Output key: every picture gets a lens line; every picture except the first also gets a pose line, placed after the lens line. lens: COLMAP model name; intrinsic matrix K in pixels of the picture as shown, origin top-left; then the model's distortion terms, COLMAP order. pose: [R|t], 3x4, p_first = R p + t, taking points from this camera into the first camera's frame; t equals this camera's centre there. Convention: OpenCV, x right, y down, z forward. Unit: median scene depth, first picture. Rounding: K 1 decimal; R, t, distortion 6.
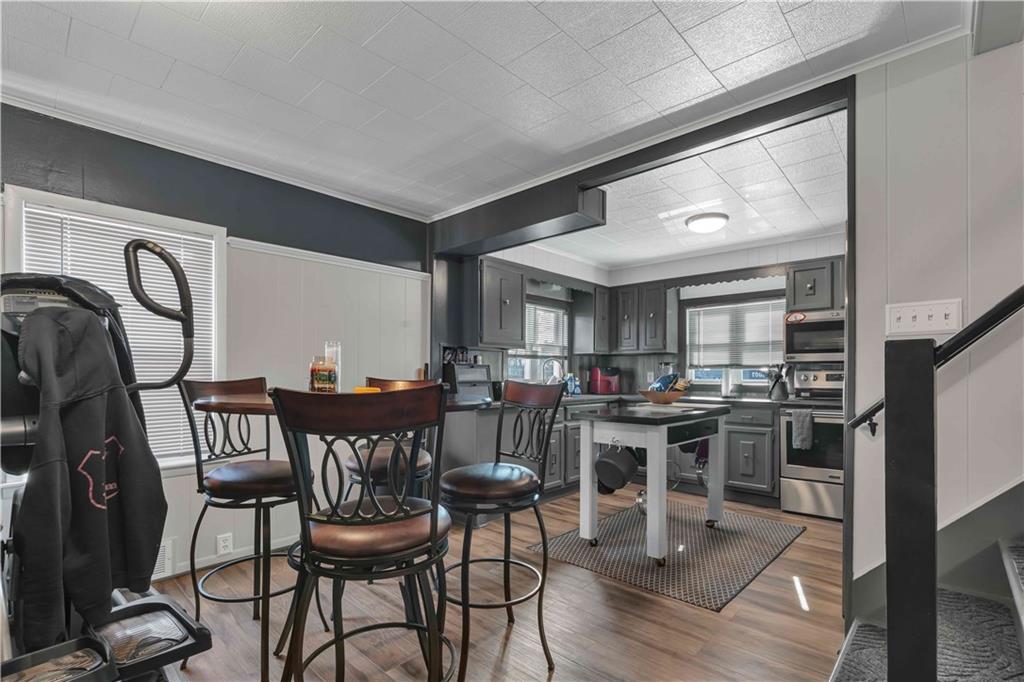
lens RADIAL K [[476.1, 0, 512.9], [0, 476.1, 372.1], [0, 0, 1]] dist [0.000056, -0.000013]
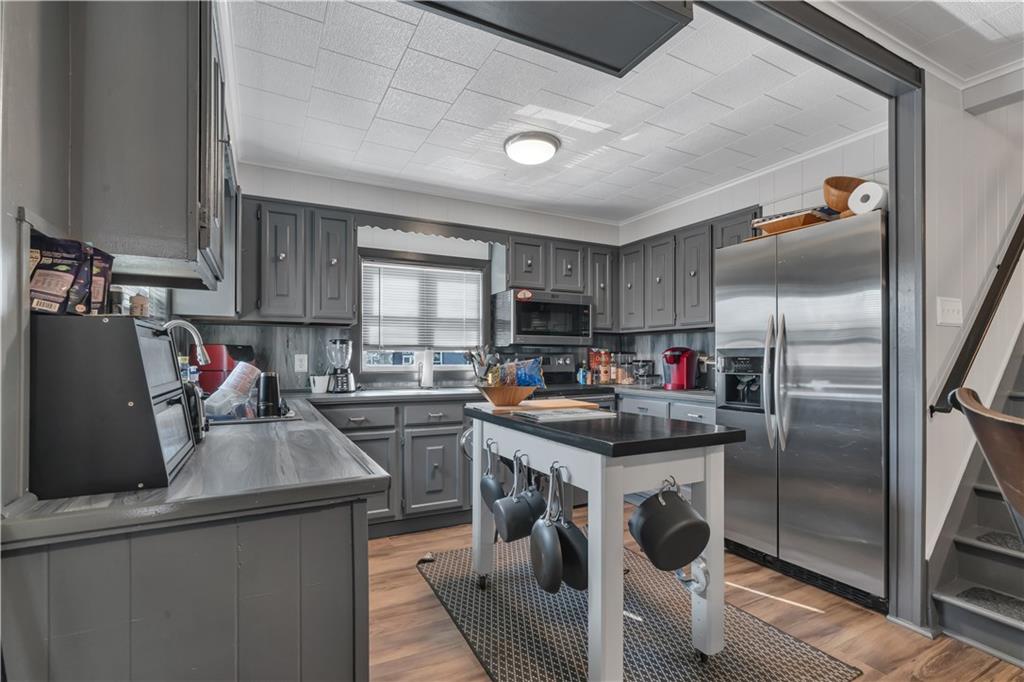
lens RADIAL K [[486.5, 0, 513.0], [0, 486.5, 357.2], [0, 0, 1]] dist [0.001694, 0.000201]
pose [[0.329416, 0.000129, 0.944185, -0.233934], [-0.006117, 0.999979, 0.001997, 0.000937], [-0.944165, -0.006433, 0.329410, 0.607746]]
